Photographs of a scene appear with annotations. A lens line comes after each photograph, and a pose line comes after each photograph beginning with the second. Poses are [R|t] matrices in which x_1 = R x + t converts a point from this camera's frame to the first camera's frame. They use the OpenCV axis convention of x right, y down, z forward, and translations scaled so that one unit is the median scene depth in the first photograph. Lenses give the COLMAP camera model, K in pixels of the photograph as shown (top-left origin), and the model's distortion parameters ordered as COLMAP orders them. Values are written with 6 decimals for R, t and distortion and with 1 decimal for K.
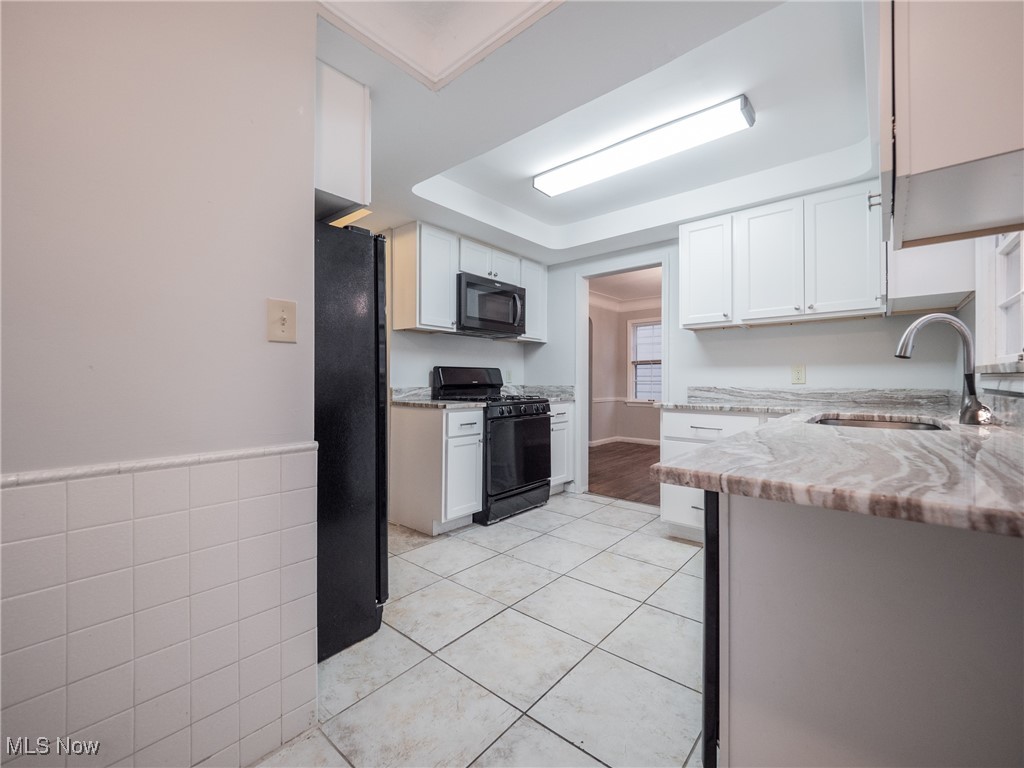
lens RADIAL K [[430.5, 0, 508.8], [0, 430.5, 378.9], [0, 0, 1]] dist [-0.000590, -0.000659]
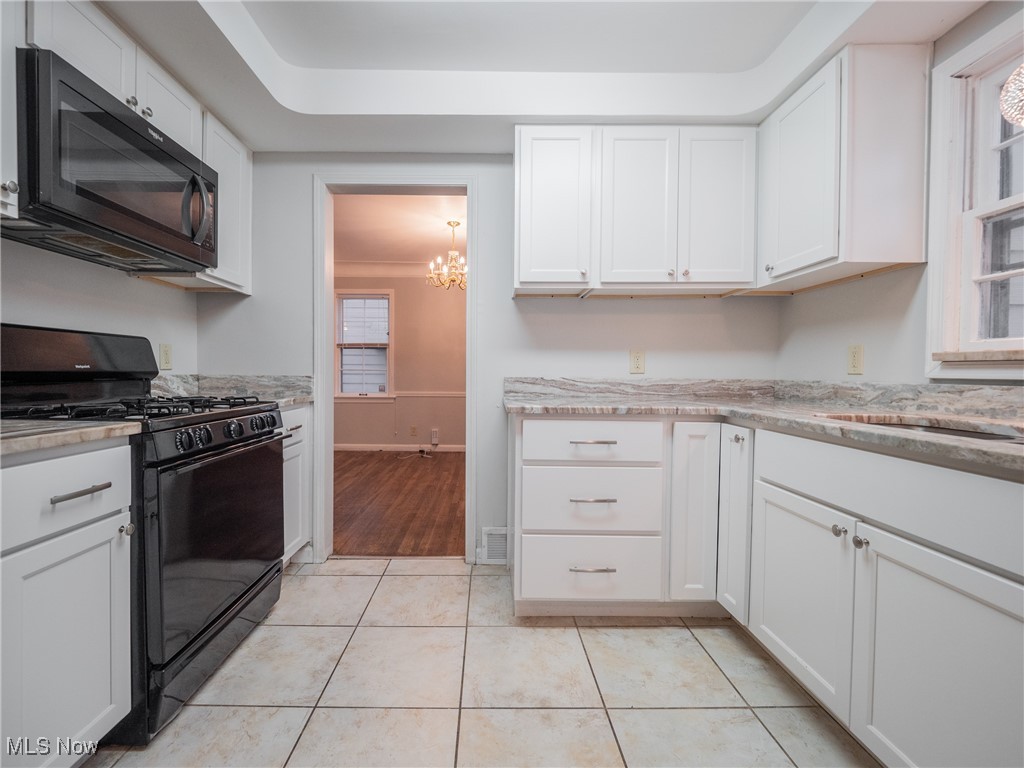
lens RADIAL K [[451.1, 0, 488.7], [0, 451.1, 382.4], [0, 0, 1]] dist [0.020048, -0.015710]
pose [[0.756124, -0.009042, 0.654366, -0.075442], [-0.010386, 0.999613, 0.025814, 0.007926], [-0.654346, -0.026315, 0.755737, 0.477584]]
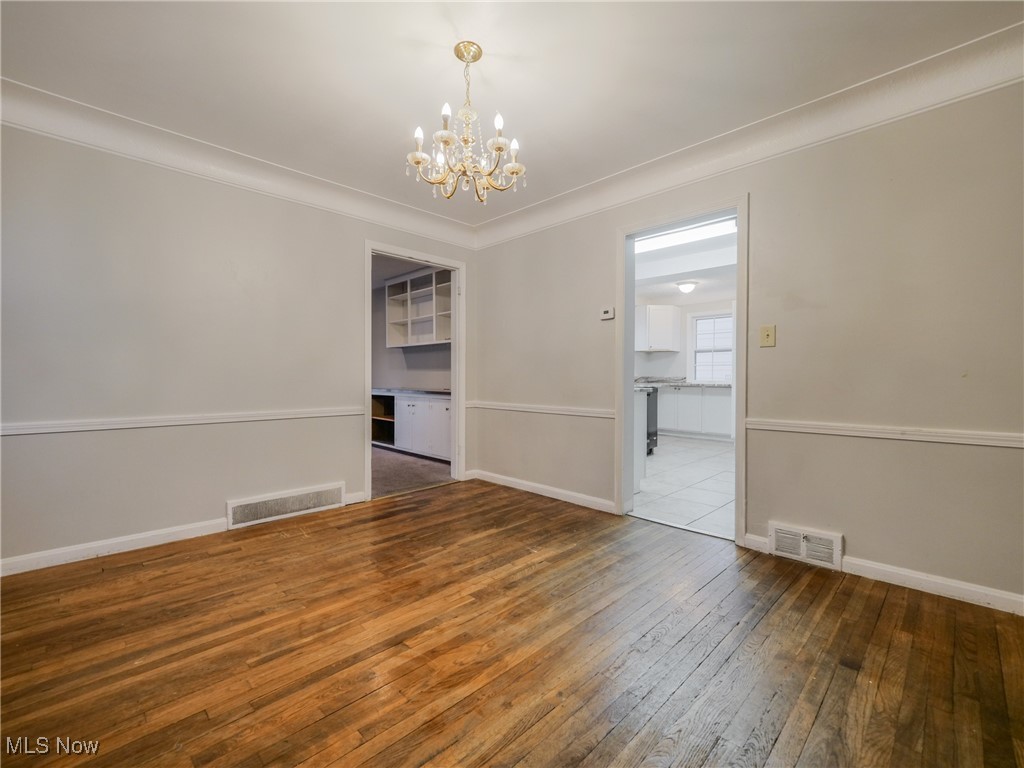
lens RADIAL K [[434.6, 0, 508.4], [0, 434.6, 384.1], [0, 0, 1]] dist [-0.008151, -0.000584]
pose [[-0.995471, -0.004317, 0.094963, 0.566998], [-0.003413, 0.999947, 0.009676, 0.024279], [-0.095000, 0.009308, -0.995434, 2.059178]]
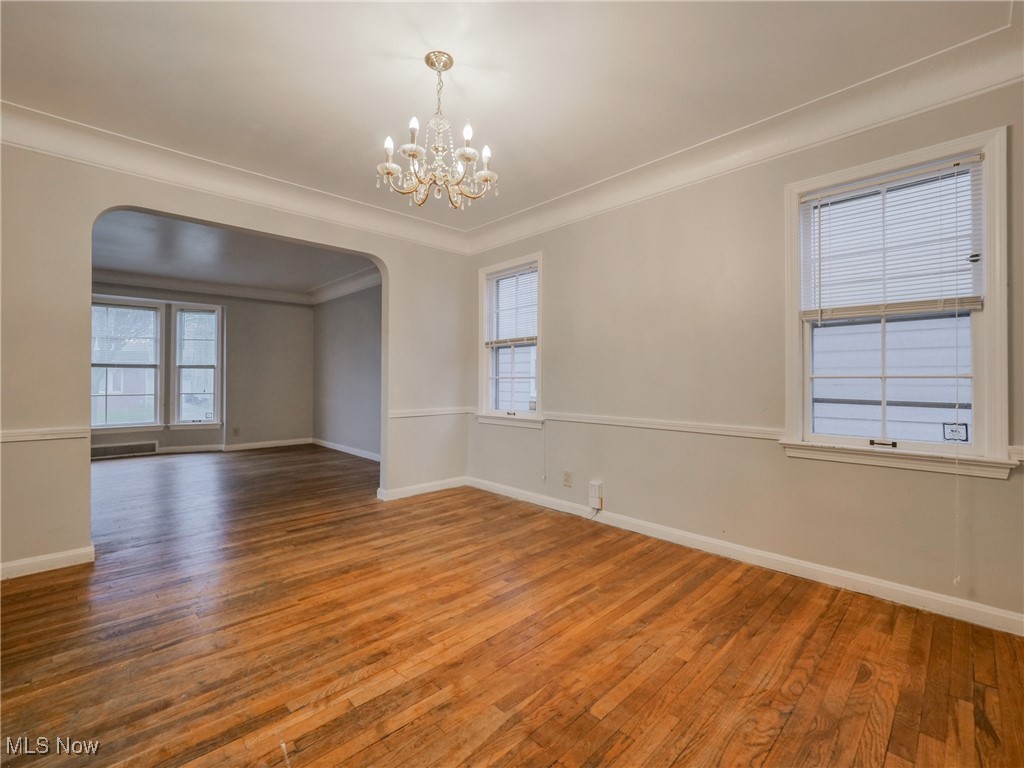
lens RADIAL K [[448.1, 0, 511.8], [0, 448.1, 379.0], [0, 0, 1]] dist [-0.009397, 0.000347]
pose [[0.994767, 0.000309, -0.102164, 0.826329], [0.000244, 0.999985, 0.005402, 0.007120], [0.102165, -0.005399, 0.994753, 0.939351]]
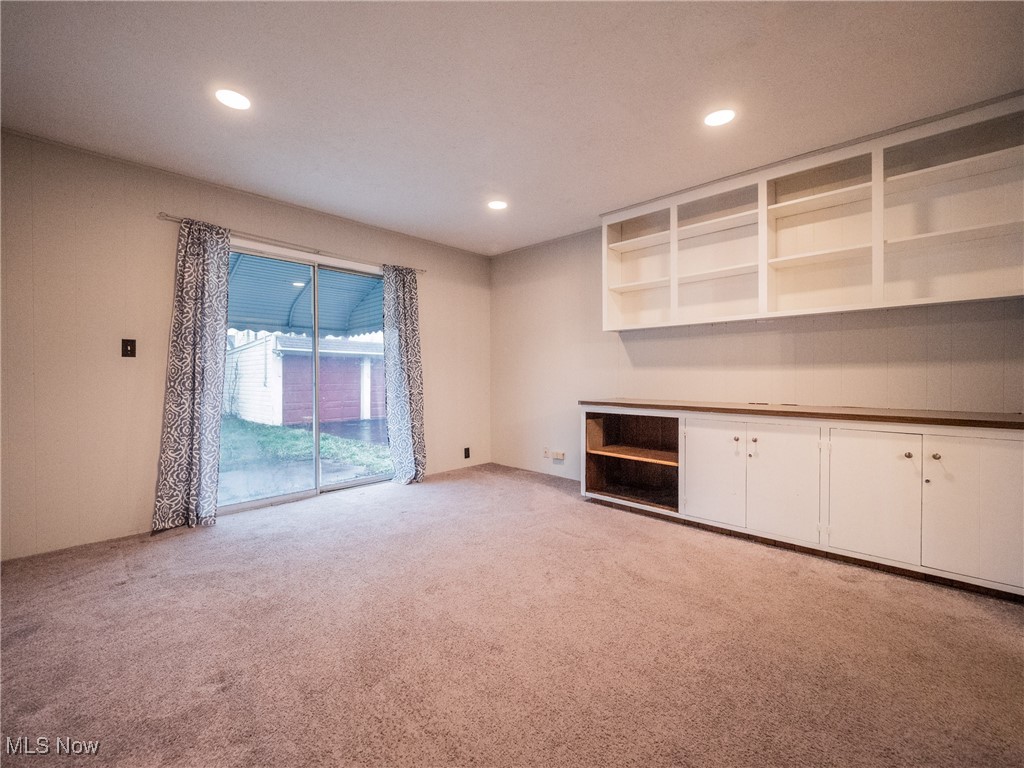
lens RADIAL K [[434.6, 0, 508.4], [0, 434.6, 384.1], [0, 0, 1]] dist [-0.008151, -0.000584]
pose [[-0.994892, -0.011399, 0.100300, 0.841326], [-0.010847, 0.999923, 0.006051, 0.022553], [-0.100361, 0.004932, -0.994939, 1.827933]]
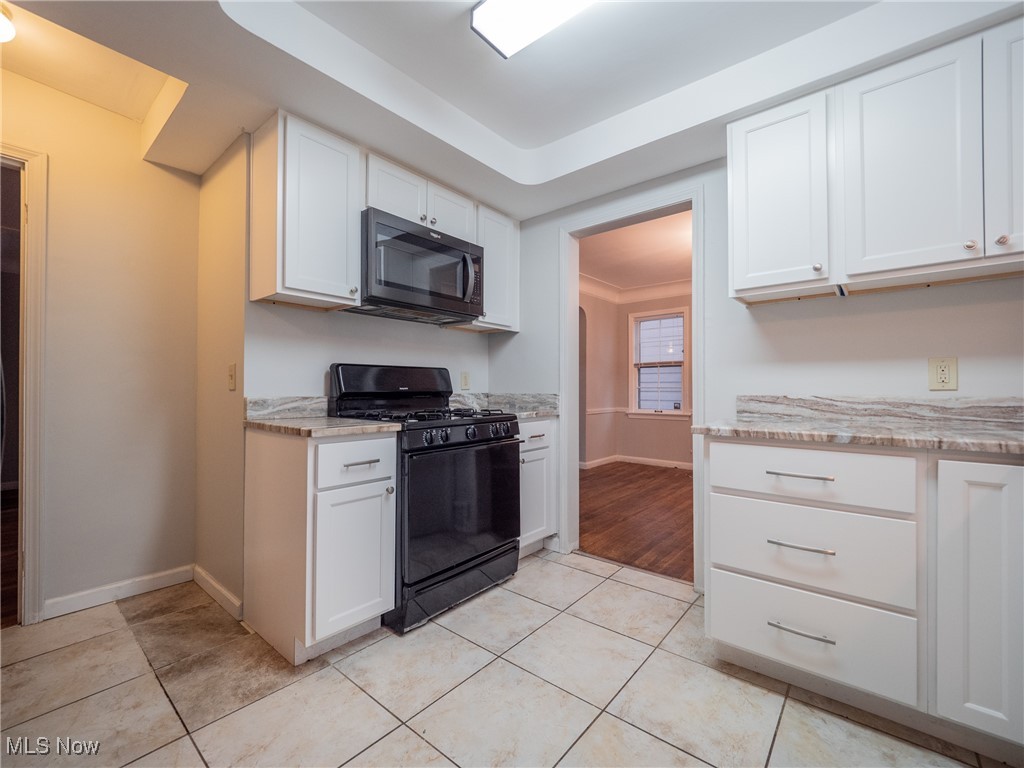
lens RADIAL K [[434.6, 0, 508.4], [0, 434.6, 384.1], [0, 0, 1]] dist [-0.008151, -0.000584]
pose [[0.999941, -0.001144, 0.010801, 0.080476], [0.001204, 0.999984, -0.005554, 0.004851], [-0.010794, 0.005567, 0.999926, 0.382015]]
